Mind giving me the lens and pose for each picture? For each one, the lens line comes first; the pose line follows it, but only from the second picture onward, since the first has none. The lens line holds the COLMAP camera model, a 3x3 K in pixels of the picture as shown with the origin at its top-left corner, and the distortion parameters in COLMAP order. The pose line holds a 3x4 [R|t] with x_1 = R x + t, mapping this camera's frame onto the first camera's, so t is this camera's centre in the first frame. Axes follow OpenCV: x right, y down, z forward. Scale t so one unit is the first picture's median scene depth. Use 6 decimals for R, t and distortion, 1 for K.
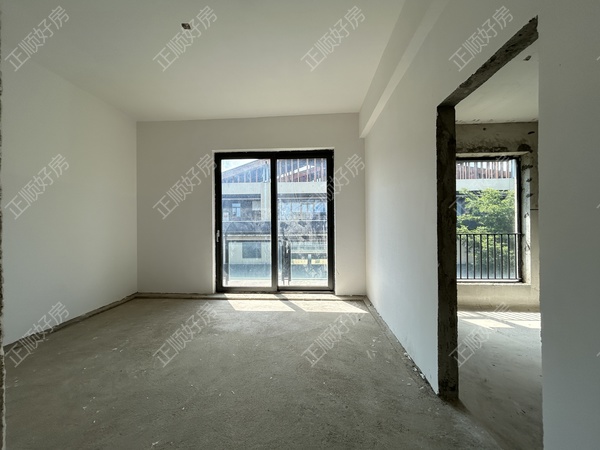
lens RADIAL K [[242.8, 0, 298.2], [0, 242.8, 223.0], [0, 0, 1]] dist [0.002884, -0.000732]
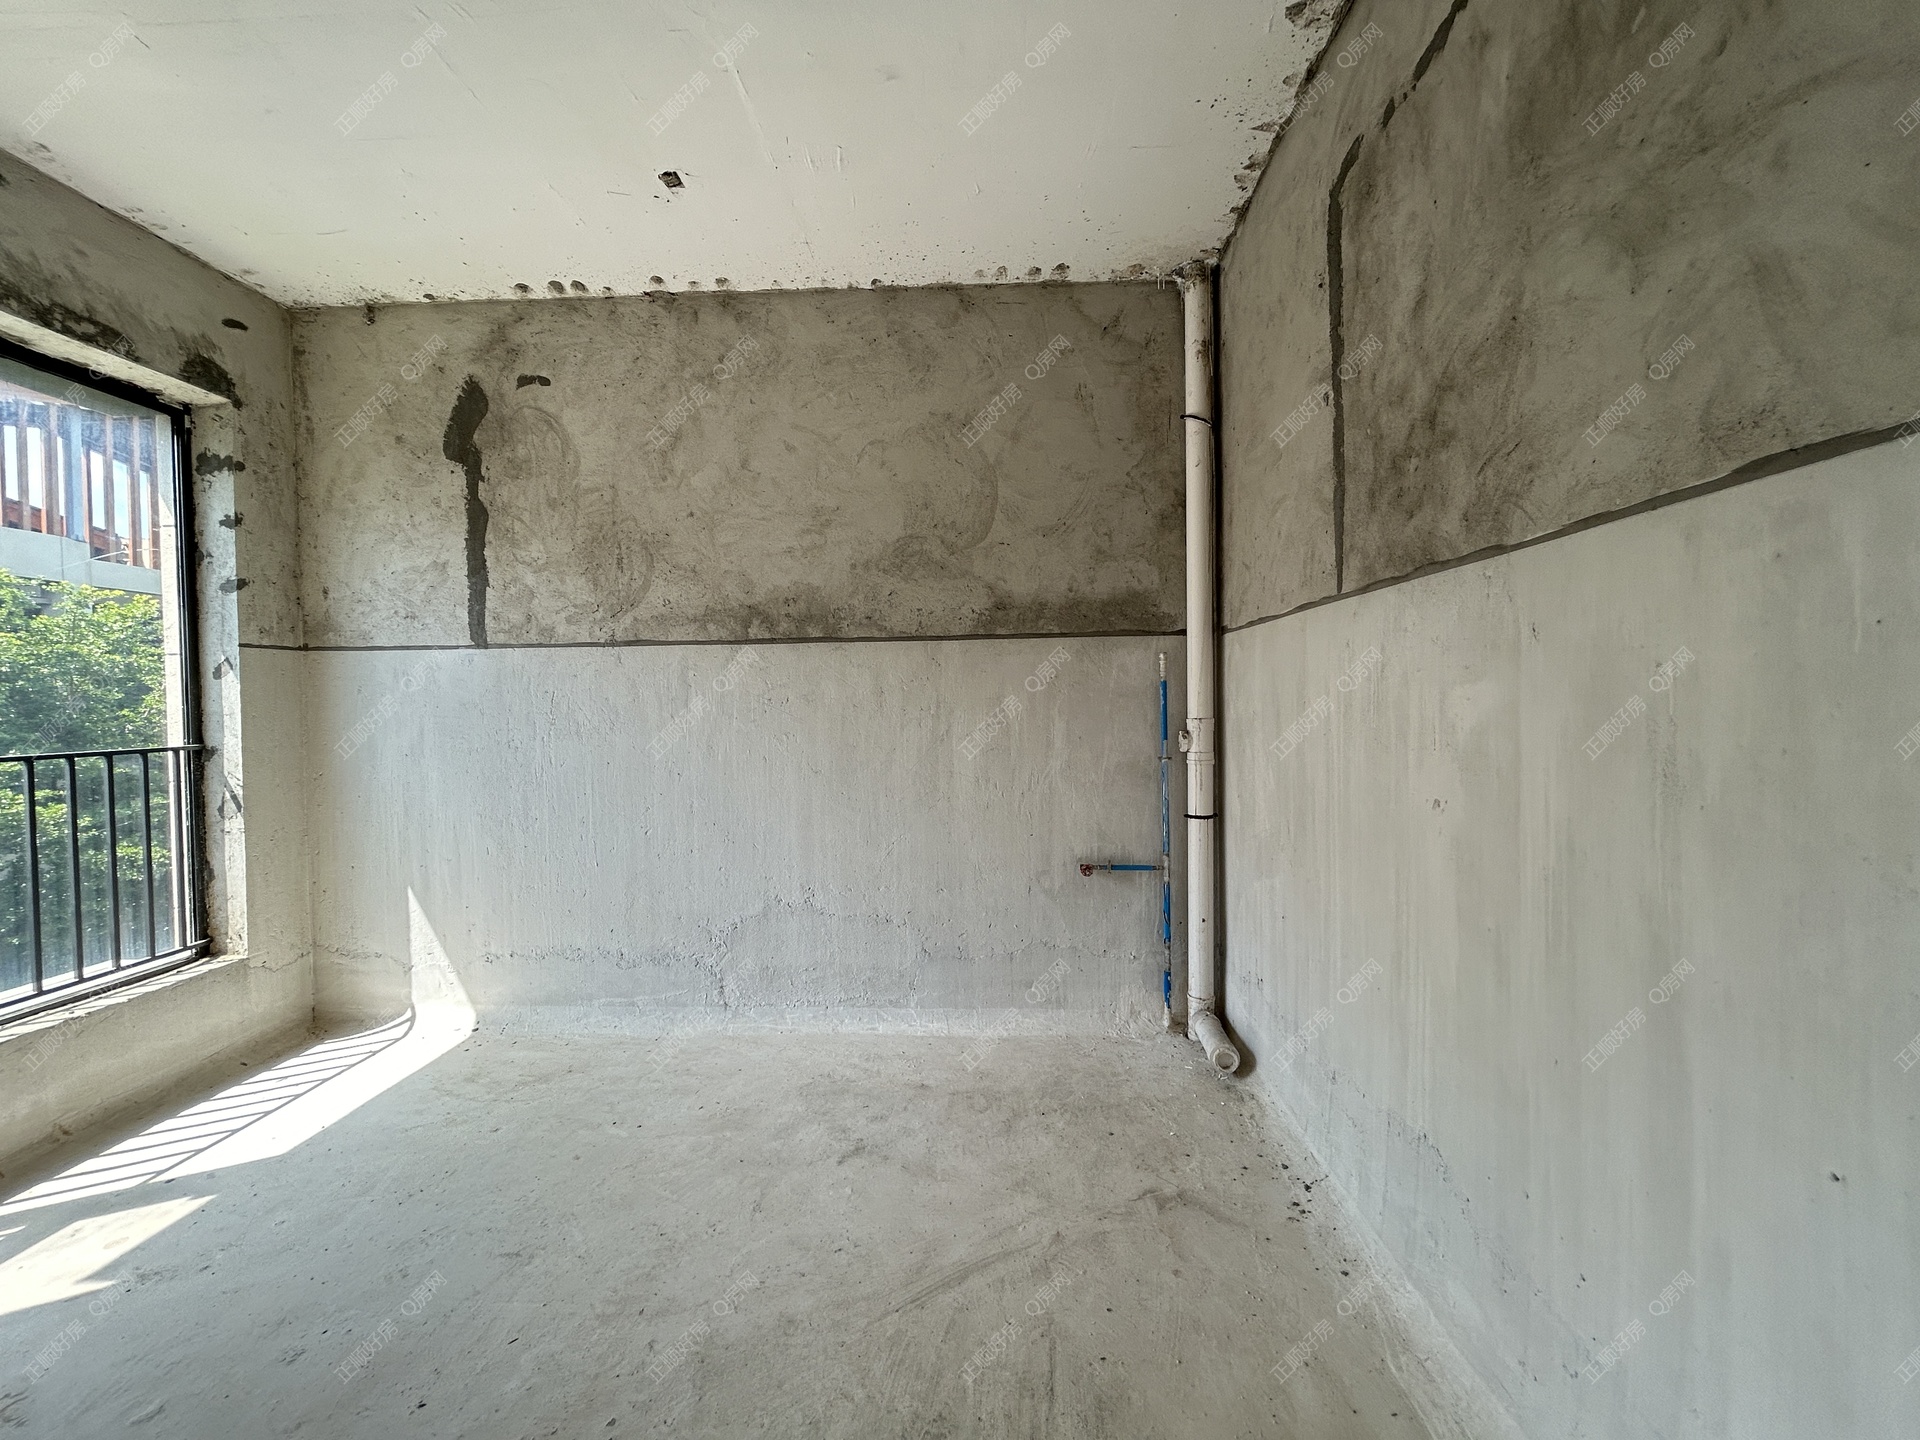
lens RADIAL K [[776.8, 0, 950.1], [0, 776.8, 720.5], [0, 0, 1]] dist [0.002884, -0.000732]
pose [[-0.003369, -0.015875, 0.999868, 0.180051], [0.005861, 0.999857, 0.015894, 0.011638], [-0.999977, 0.005913, -0.003276, 0.297435]]
